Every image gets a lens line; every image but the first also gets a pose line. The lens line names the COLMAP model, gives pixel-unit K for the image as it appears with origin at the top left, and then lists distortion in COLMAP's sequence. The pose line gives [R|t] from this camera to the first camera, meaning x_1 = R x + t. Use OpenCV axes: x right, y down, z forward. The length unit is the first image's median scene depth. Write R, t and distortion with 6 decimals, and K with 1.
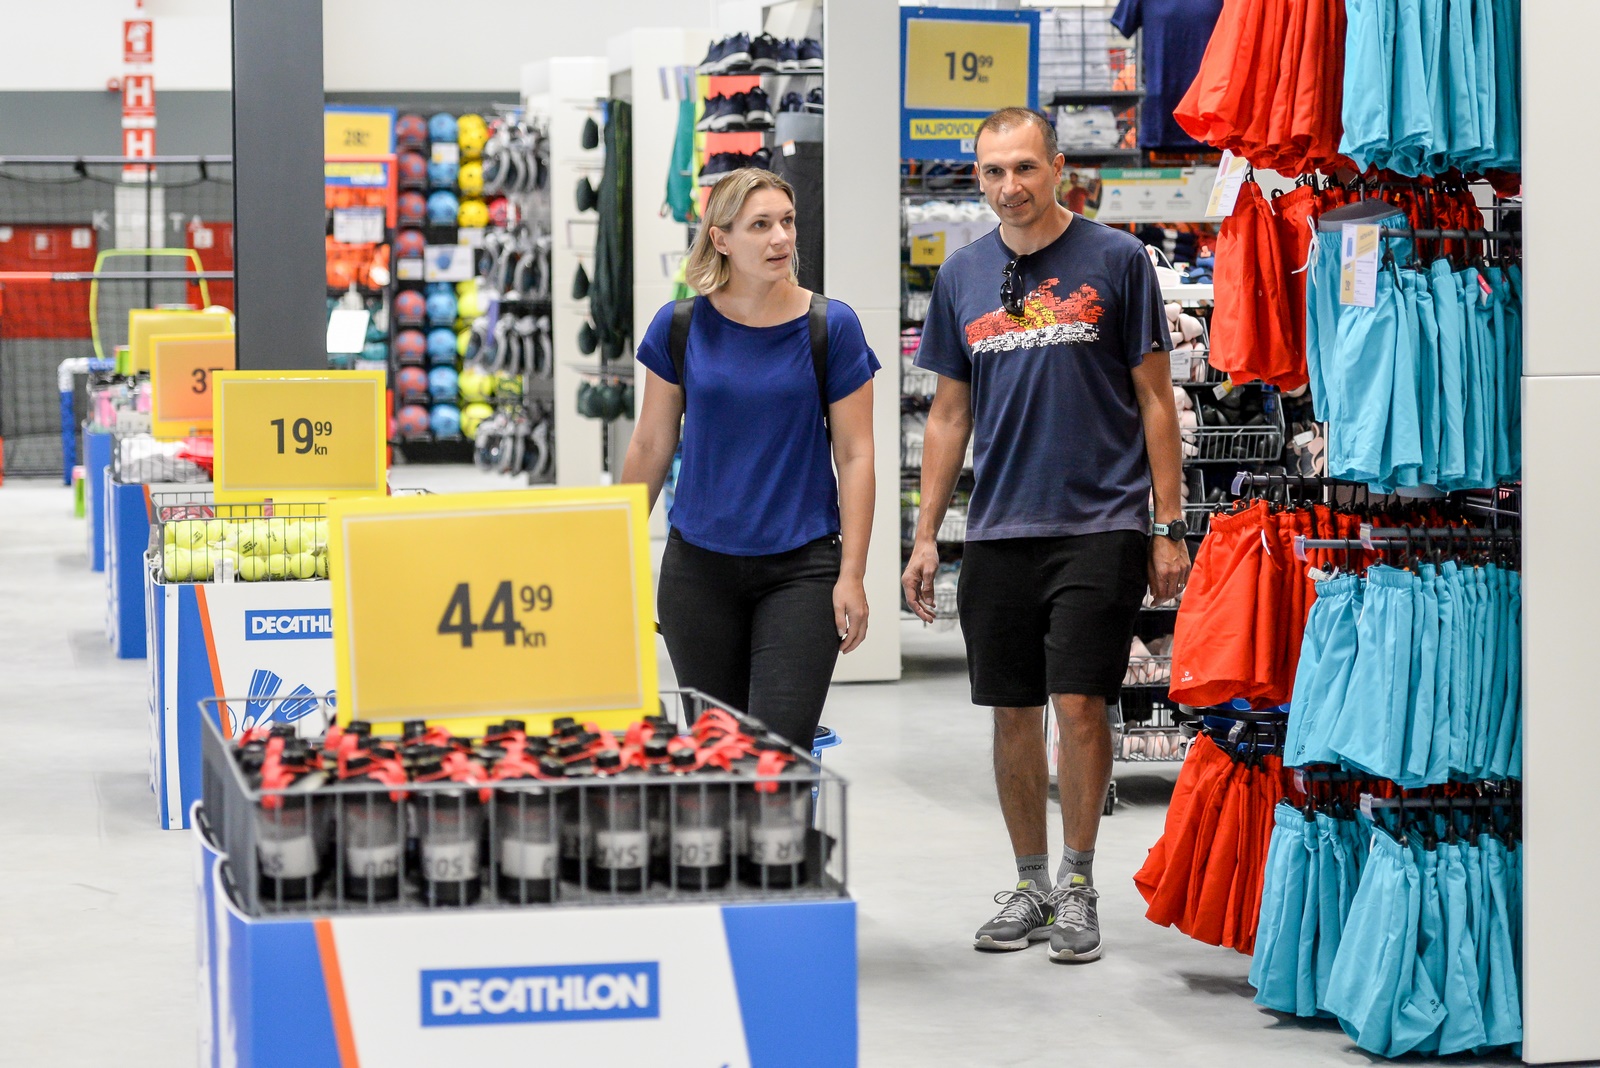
lens RADIAL K [[4611.8, 0, 800.0], [0, 4611.8, 534.0], [0, 0, 1]] dist [-0.048158, 0.115275]
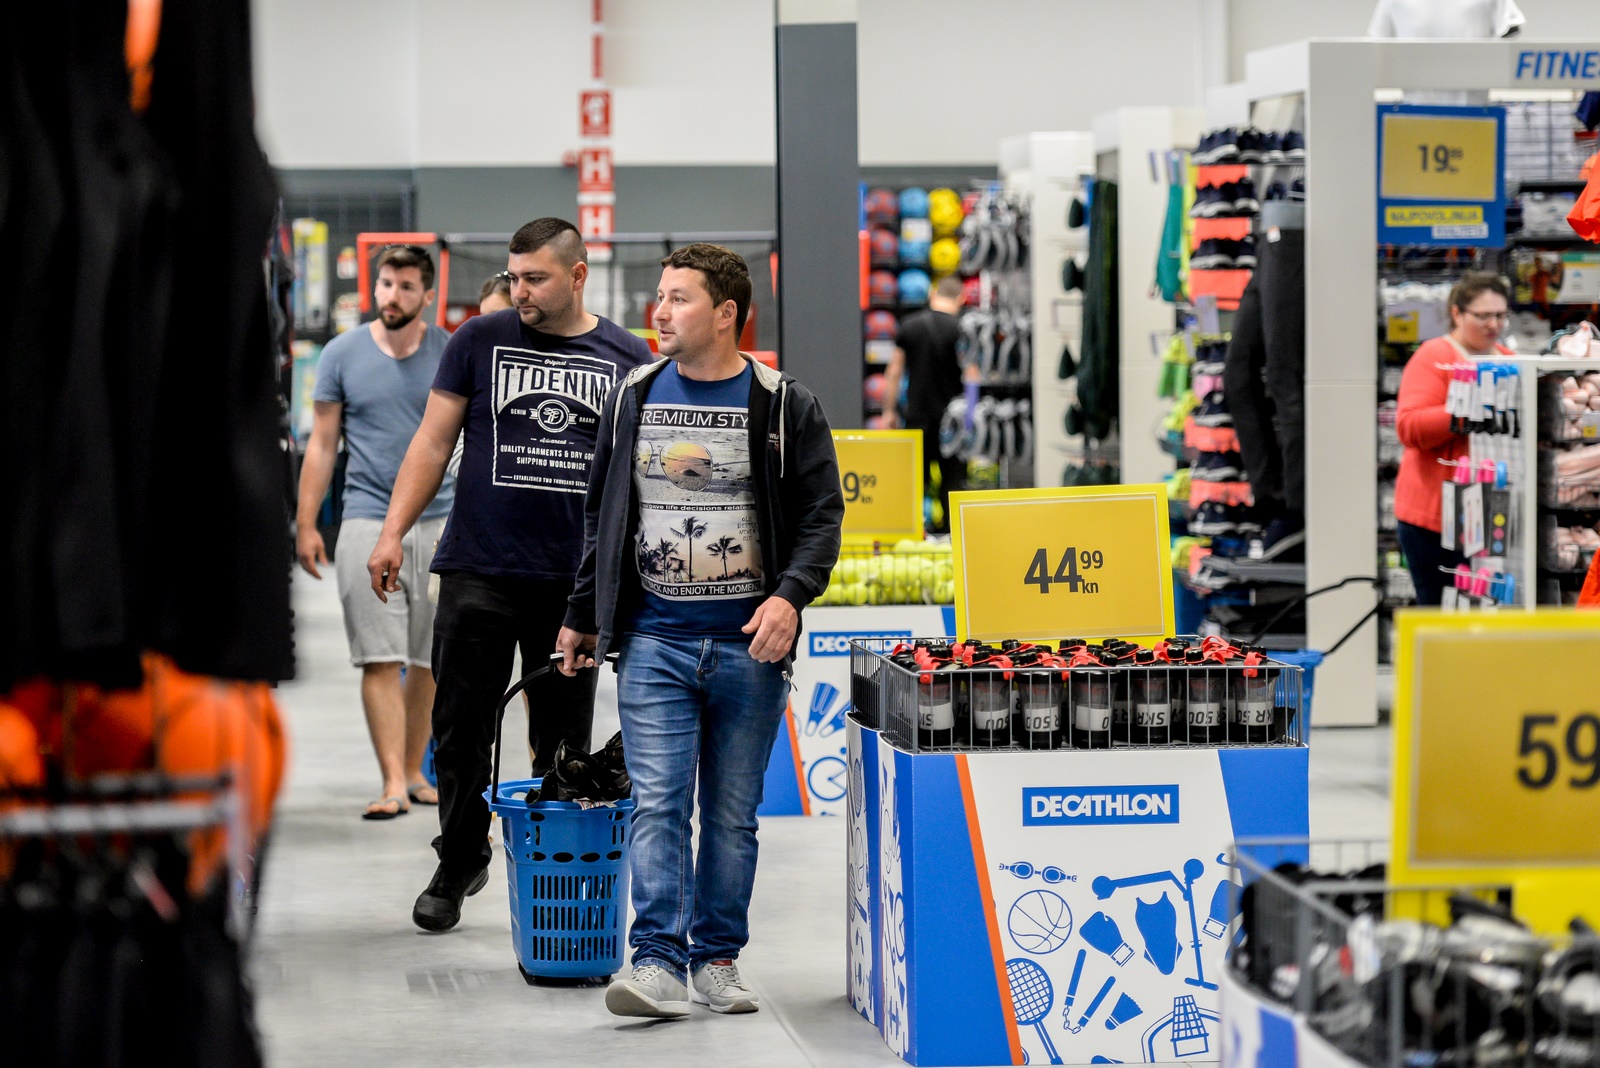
lens RADIAL K [[6415.6, 0, 800.0], [0, 6415.6, 534.0], [0, 0, 1]] dist [-0.261309, -1.164228]
pose [[0.996893, 0.001150, -0.078764, 0.005109], [-0.003627, 0.999503, -0.031304, 0.033649], [0.078689, 0.031493, 0.996402, -0.497097]]
